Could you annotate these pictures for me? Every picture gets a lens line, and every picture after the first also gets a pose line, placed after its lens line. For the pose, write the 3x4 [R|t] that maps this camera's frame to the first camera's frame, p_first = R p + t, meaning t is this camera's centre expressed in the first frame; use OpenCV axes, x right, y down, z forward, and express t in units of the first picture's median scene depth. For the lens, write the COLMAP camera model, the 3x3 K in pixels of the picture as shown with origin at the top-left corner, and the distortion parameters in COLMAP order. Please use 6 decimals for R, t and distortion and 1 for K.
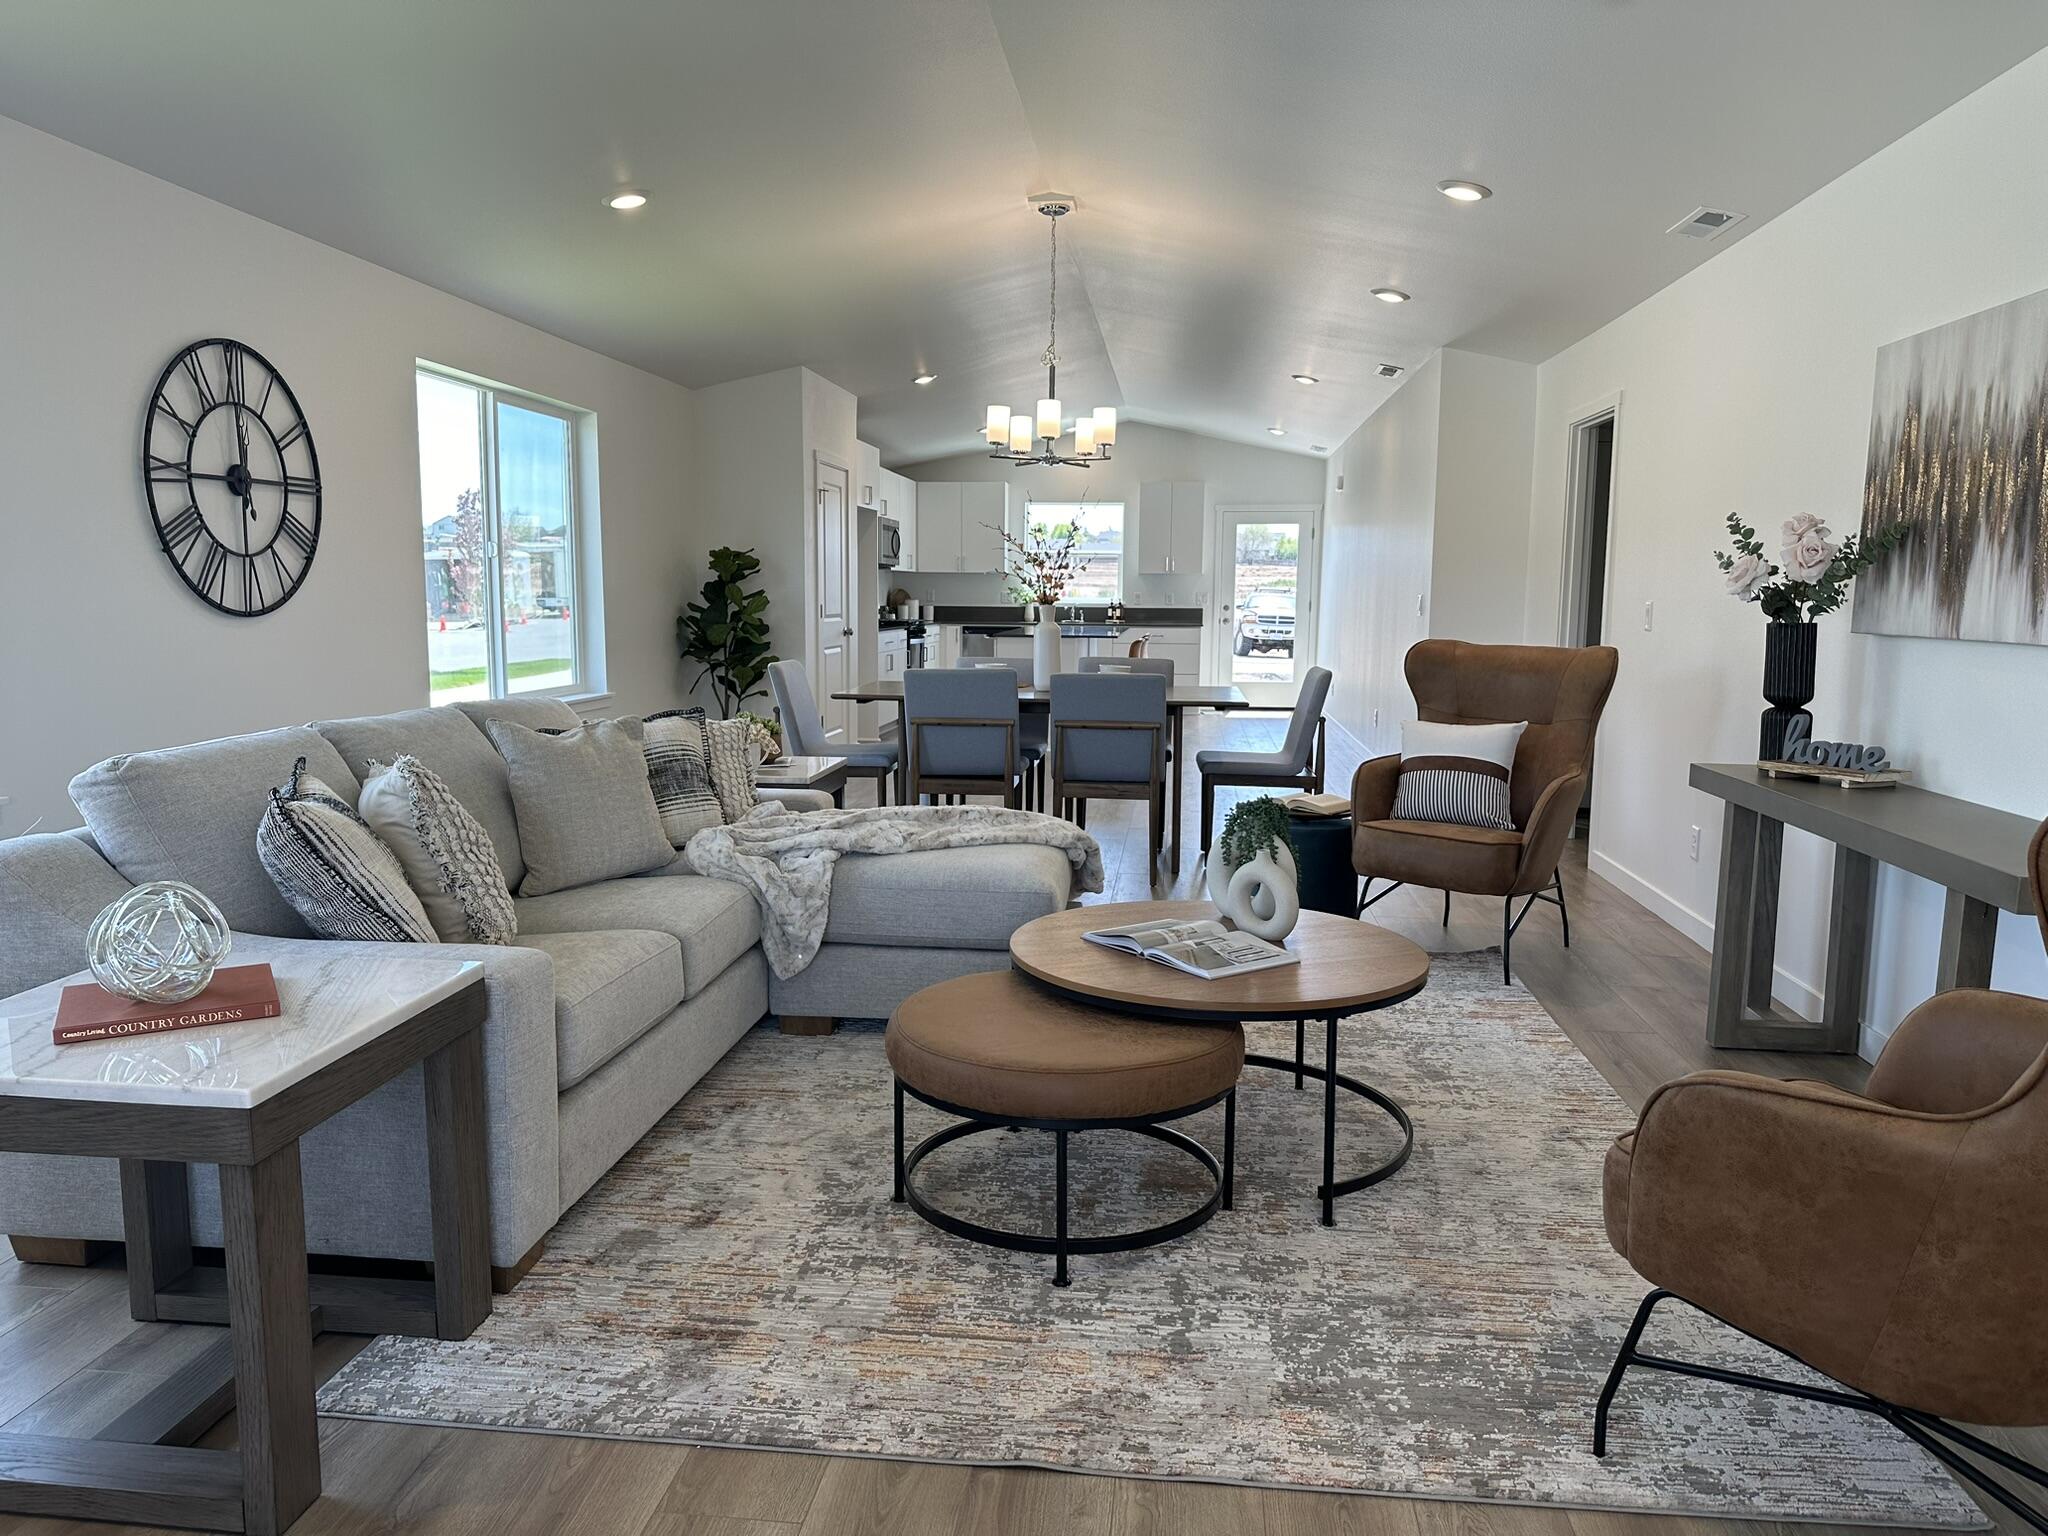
lens RADIAL K [[1428.7, 0, 1030.6], [0, 1428.7, 793.0], [0, 0, 1]] dist [0.052538, -0.103301]
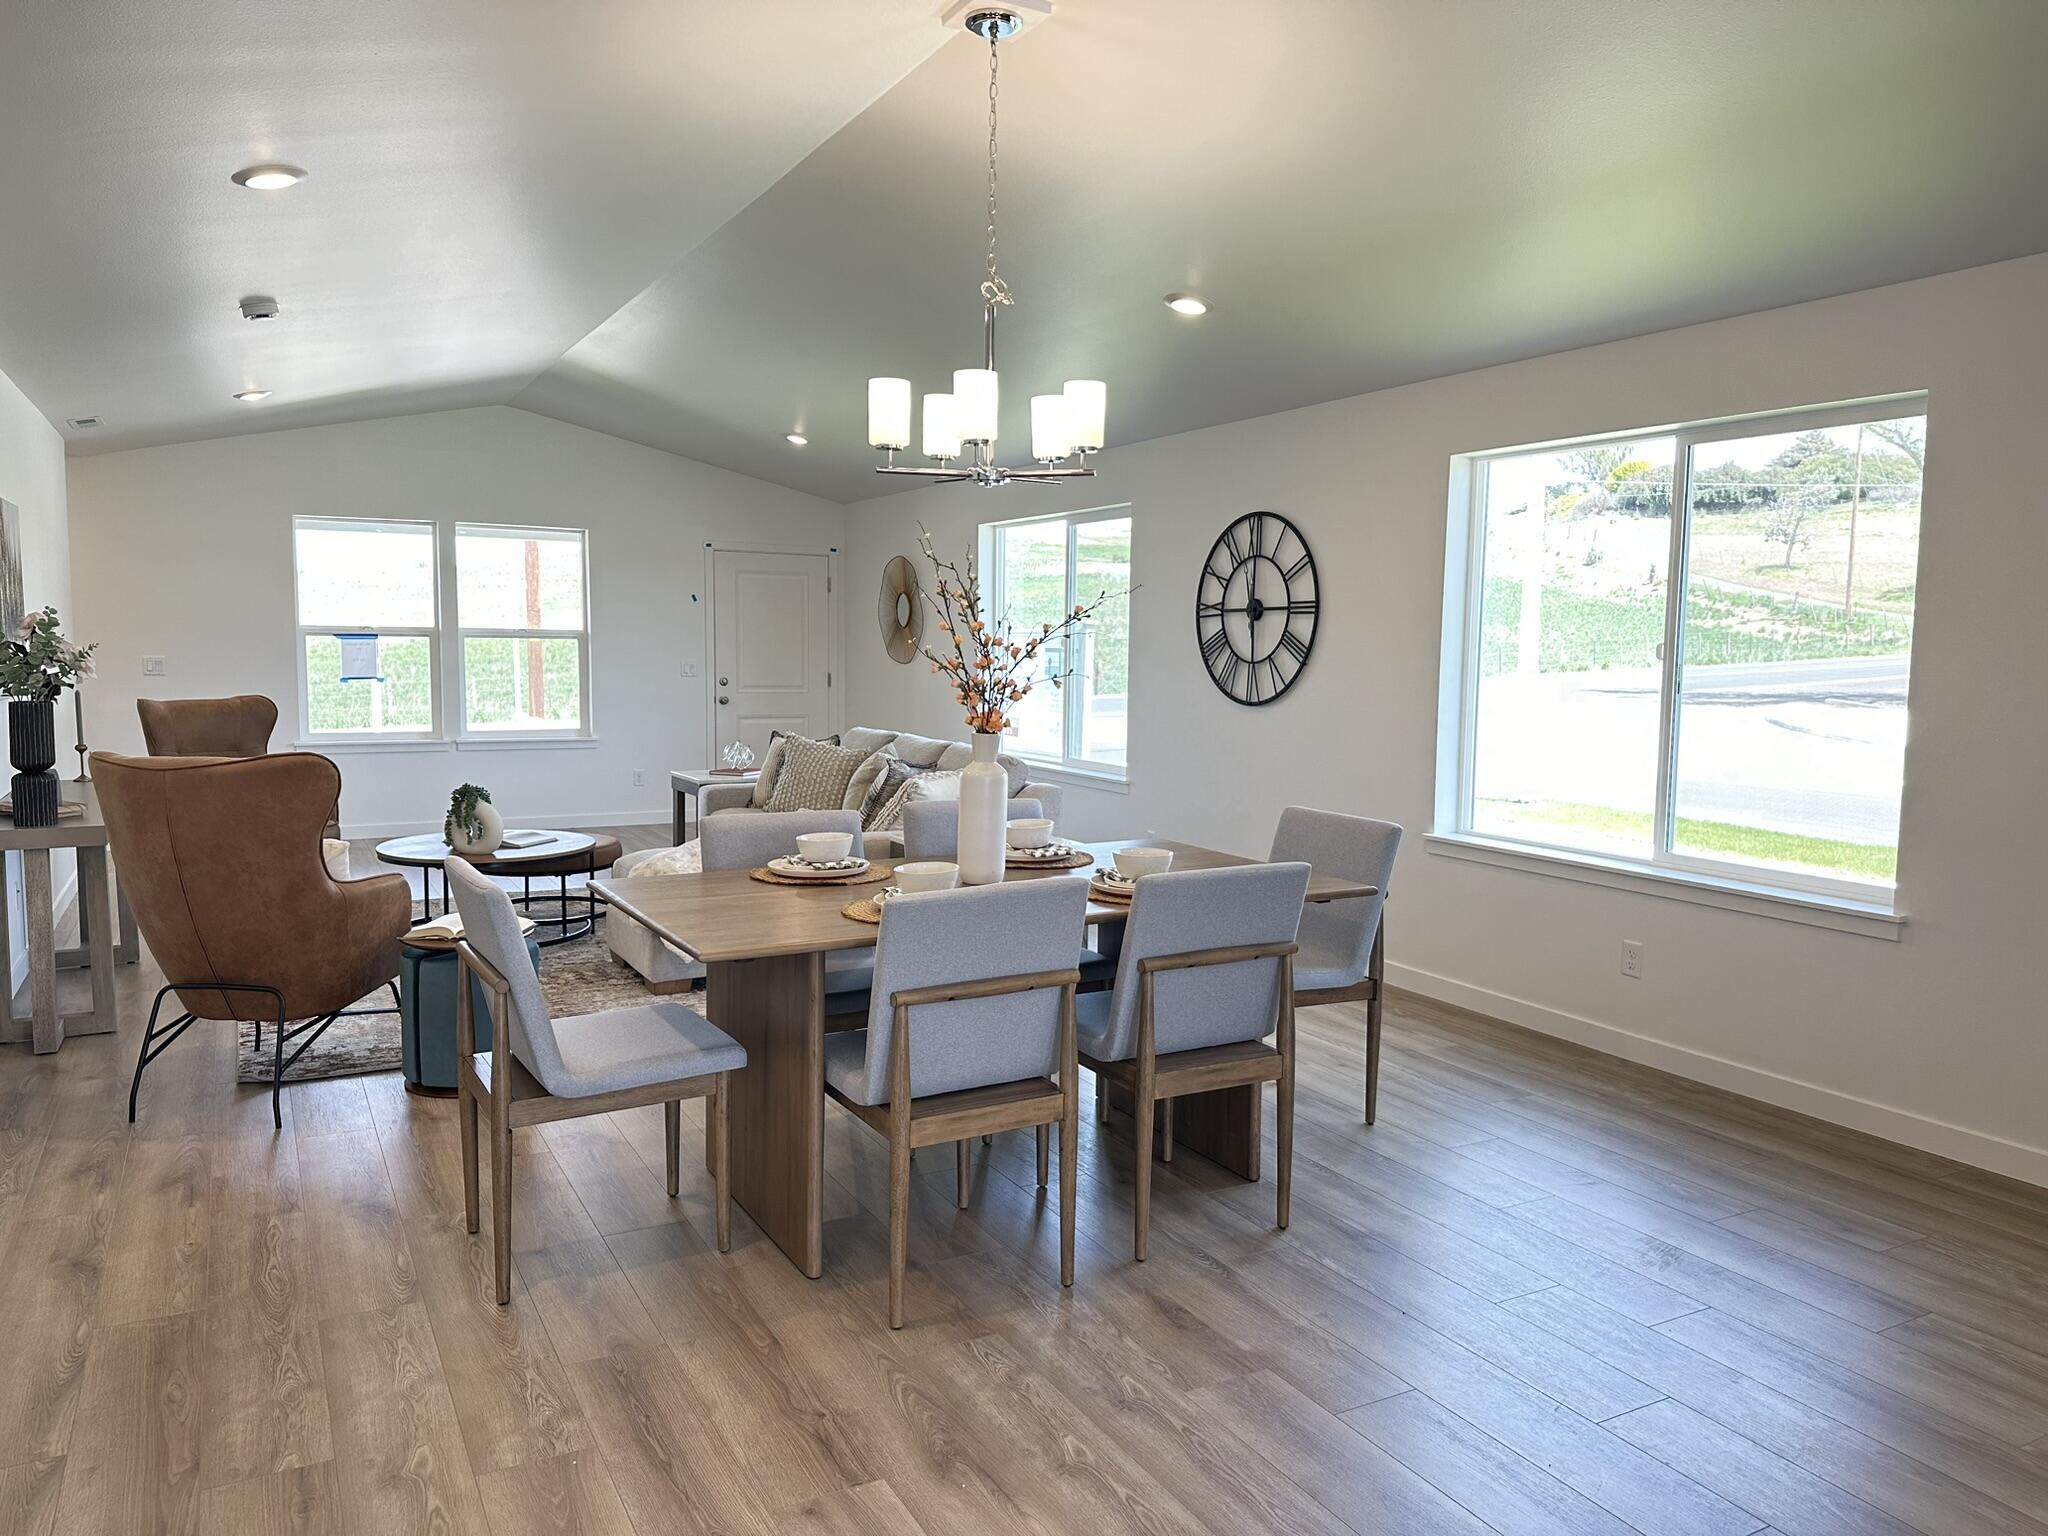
lens RADIAL K [[1440.6, 0, 1024.0], [0, 1440.6, 768.0], [0, 0, 1]] dist [0.077599, -0.110178]
pose [[-0.819554, 0.029247, -0.572256, 0.478594], [-0.101436, 0.975518, 0.195128, -0.331714], [0.563953, 0.217965, -0.796523, 2.116519]]
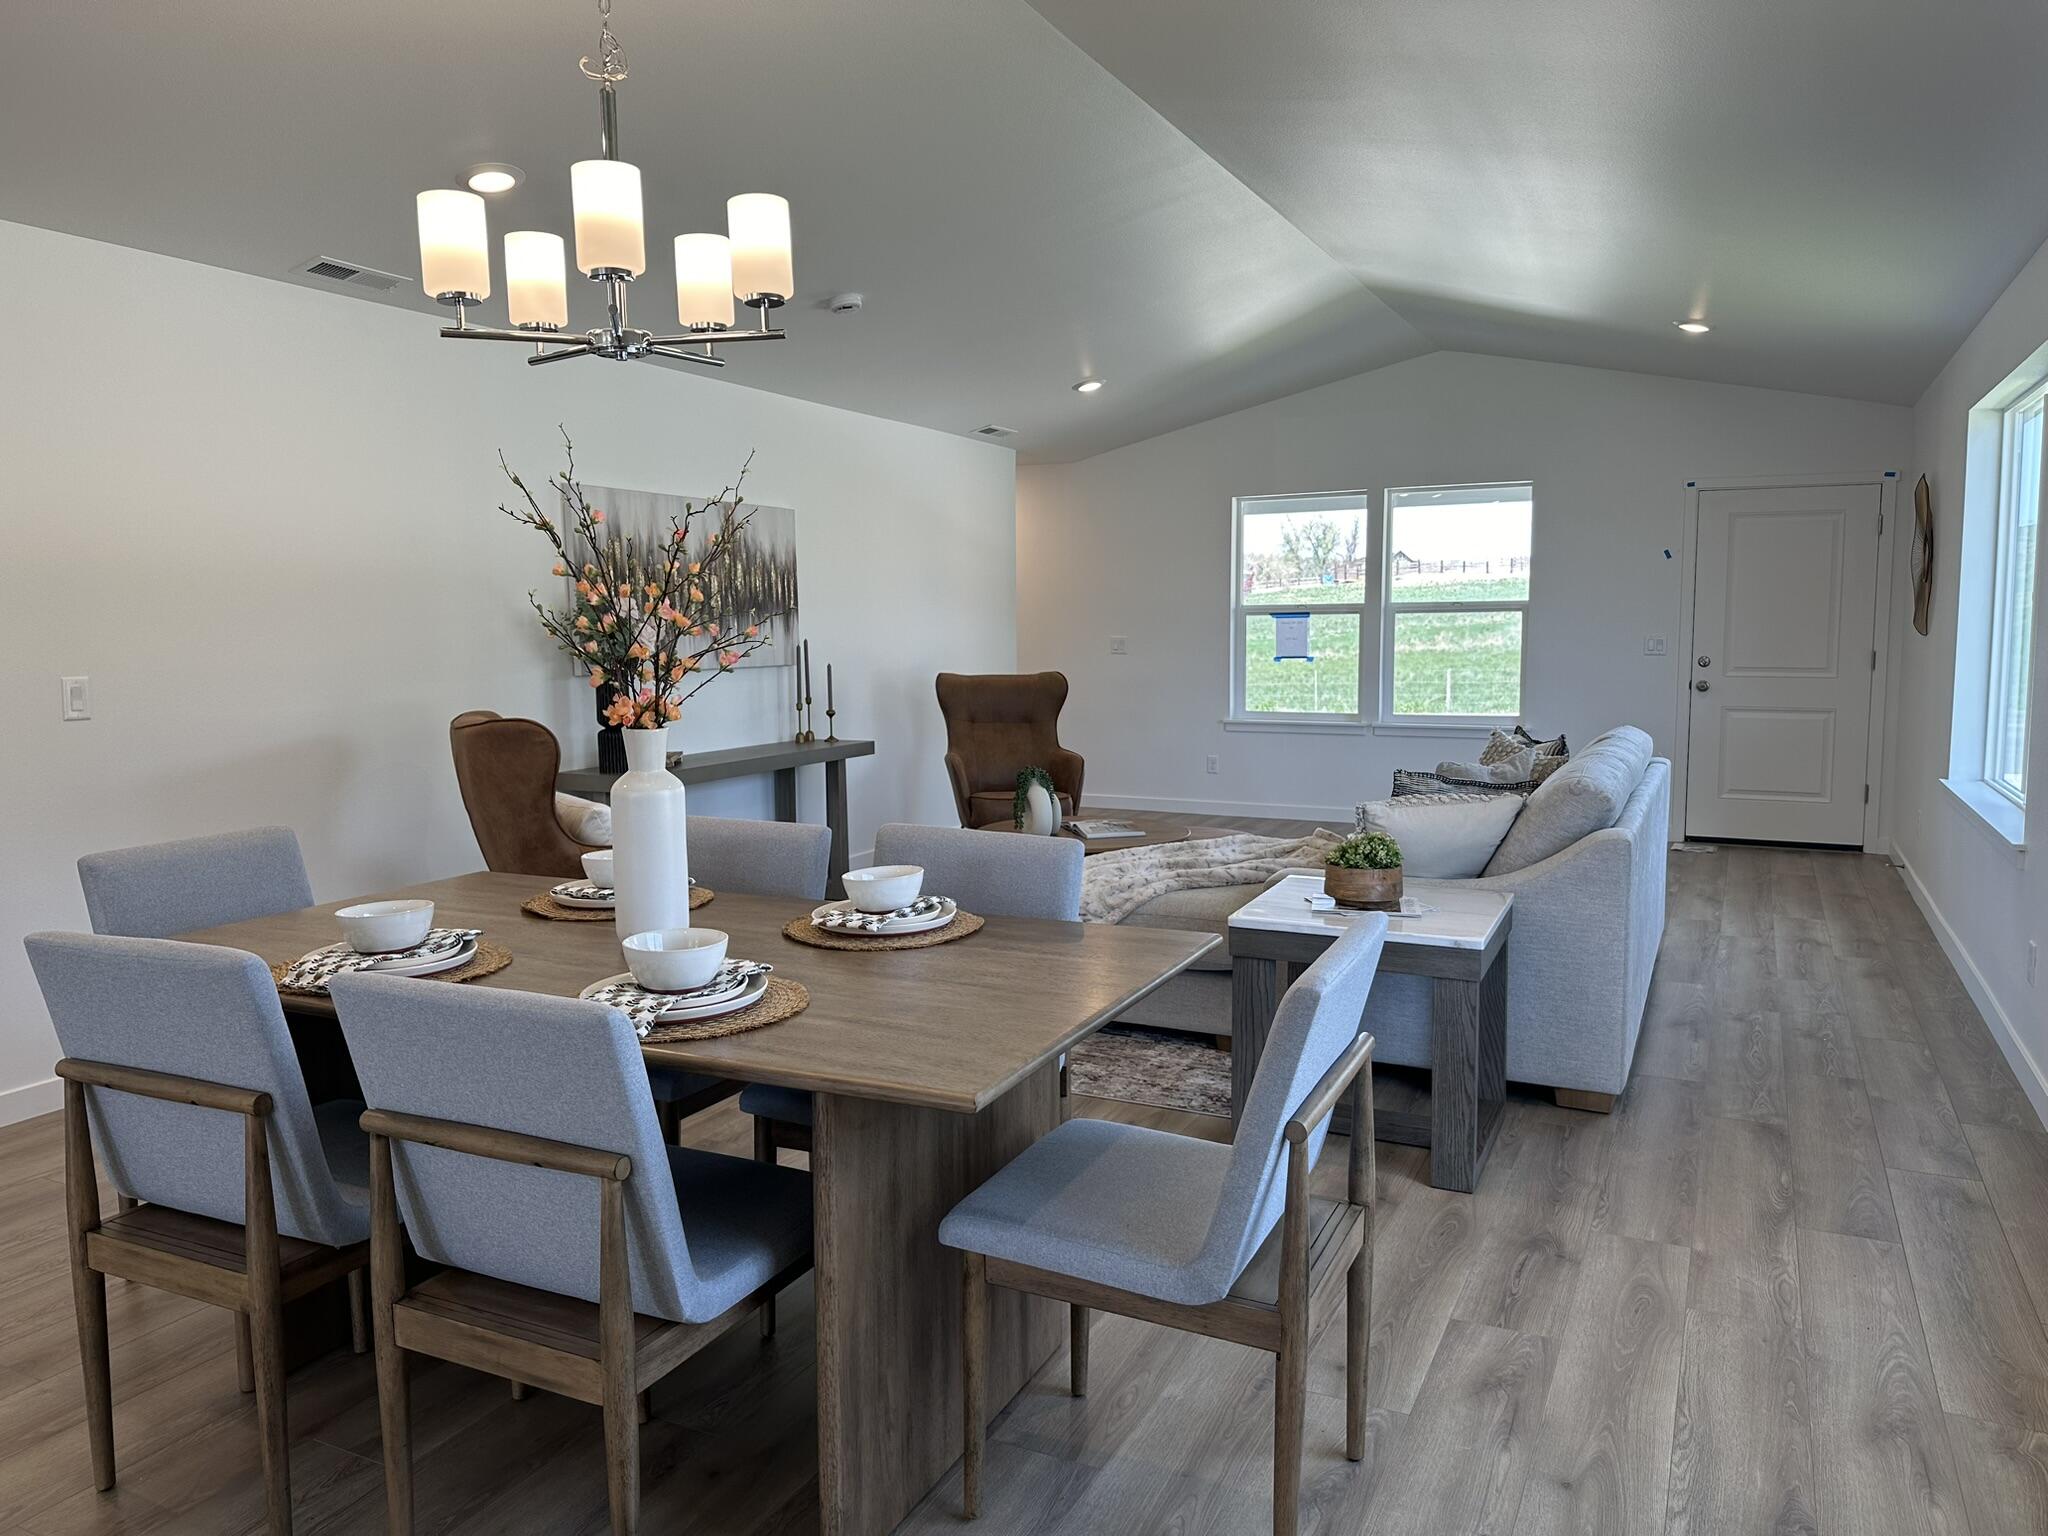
lens RADIAL K [[1430.8, 0, 1024.0], [0, 1430.8, 768.0], [0, 0, 1]] dist [0.087682, -0.108371]
pose [[-0.942723, -0.037645, 0.331445, -0.292673], [0.044444, 0.970579, 0.236647, -0.299370], [-0.330602, 0.237824, -0.913314, 1.910885]]
